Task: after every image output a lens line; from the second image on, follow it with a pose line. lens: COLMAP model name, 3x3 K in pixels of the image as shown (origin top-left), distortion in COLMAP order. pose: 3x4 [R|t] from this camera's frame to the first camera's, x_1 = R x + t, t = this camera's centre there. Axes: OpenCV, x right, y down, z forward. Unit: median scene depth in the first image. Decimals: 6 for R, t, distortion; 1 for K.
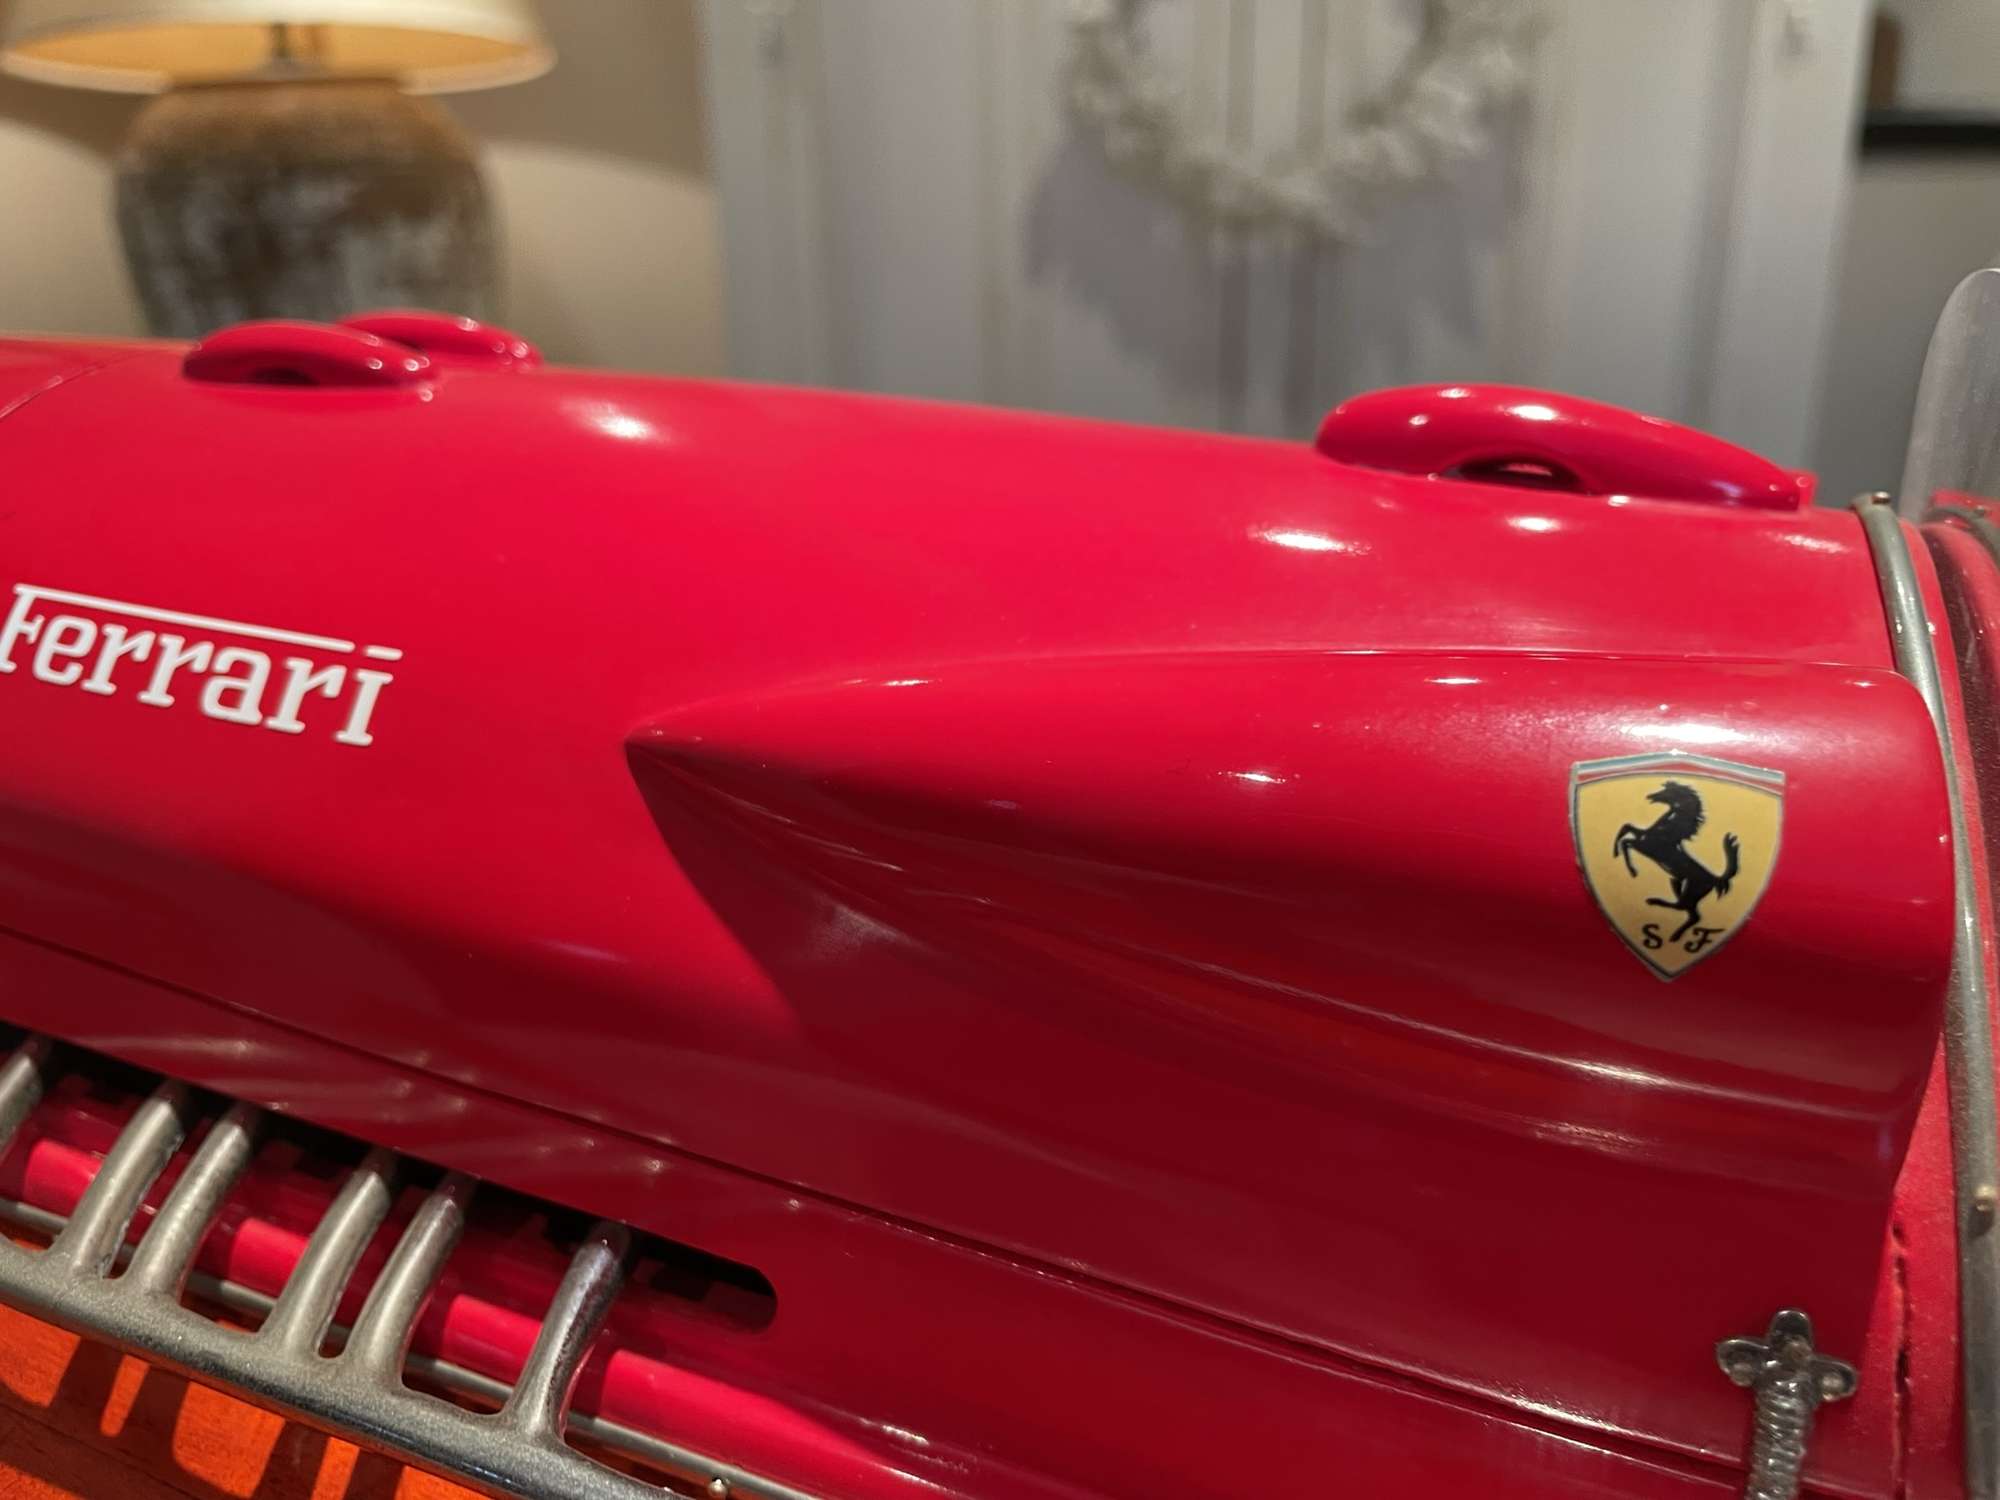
lens RADIAL K [[1527.3, 0, 1025.2], [0, 1527.3, 747.4], [0, 0, 1]] dist [0.074036, -0.113236]
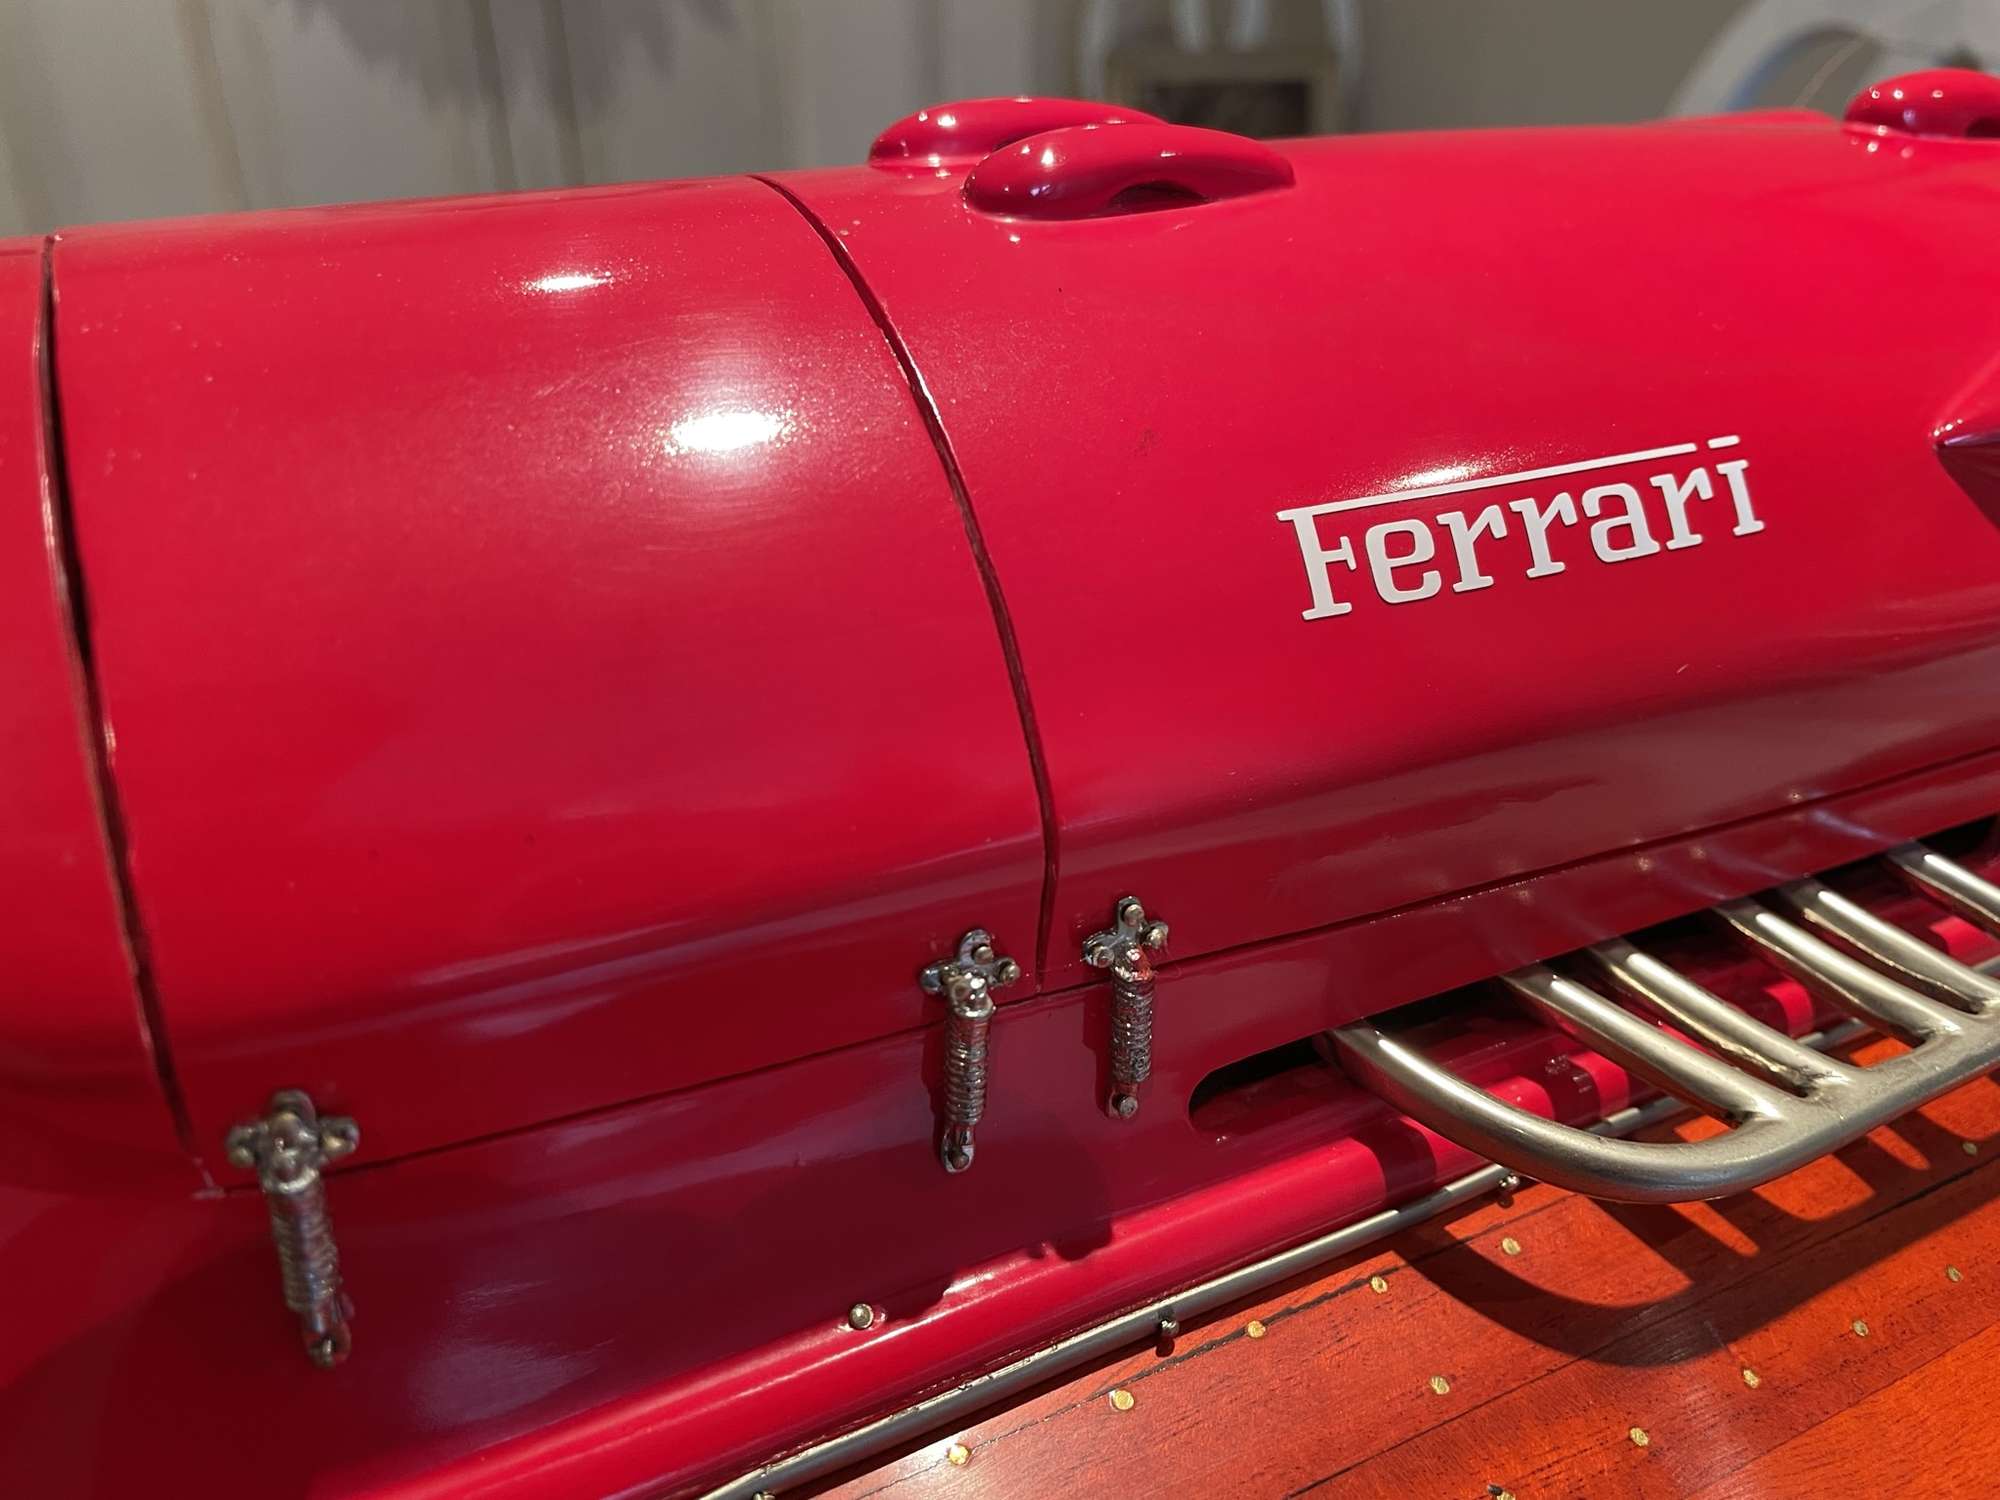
lens RADIAL K [[1504.6, 0, 994.5], [0, 1504.6, 731.2], [0, 0, 1]] dist [0.090526, -0.121568]
pose [[0.644955, -0.375592, 0.665555, -1.427233], [0.244345, 0.926527, 0.286084, -0.281356], [-0.724106, -0.021886, 0.689342, 0.647377]]
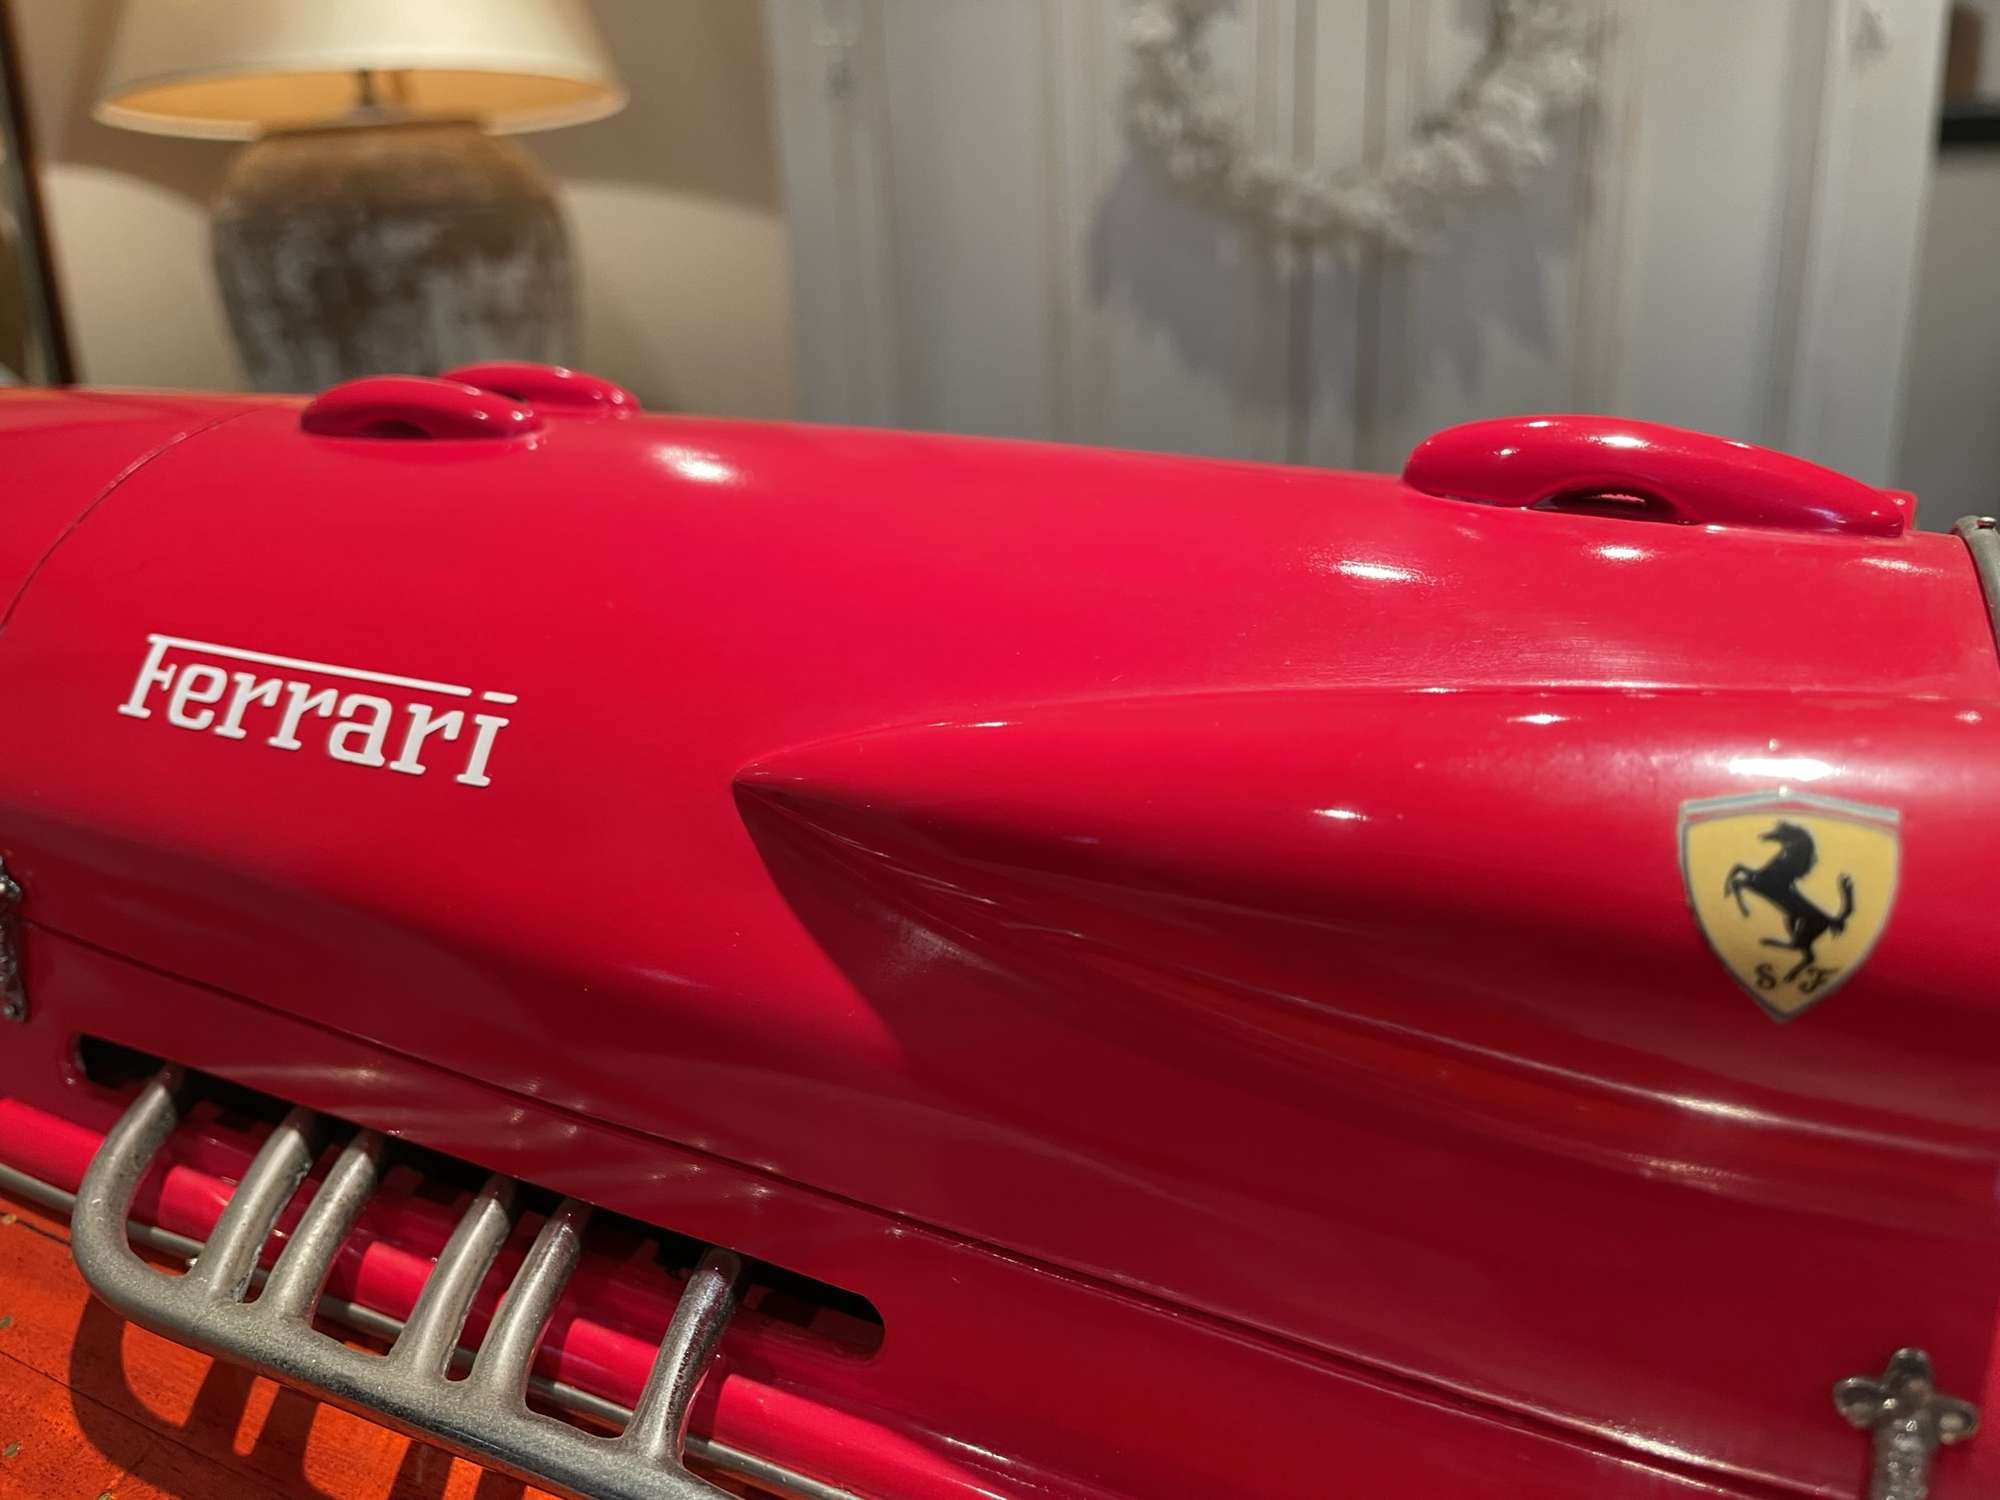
lens RADIAL K [[1518.1, 0, 1011.0], [0, 1518.1, 749.8], [0, 0, 1]] dist [0.075952, -0.105348]
pose [[0.998519, -0.010784, -0.053318, -0.016531], [0.010307, 0.999904, -0.009208, -0.012645], [0.053413, 0.008645, 0.998535, -0.012028]]
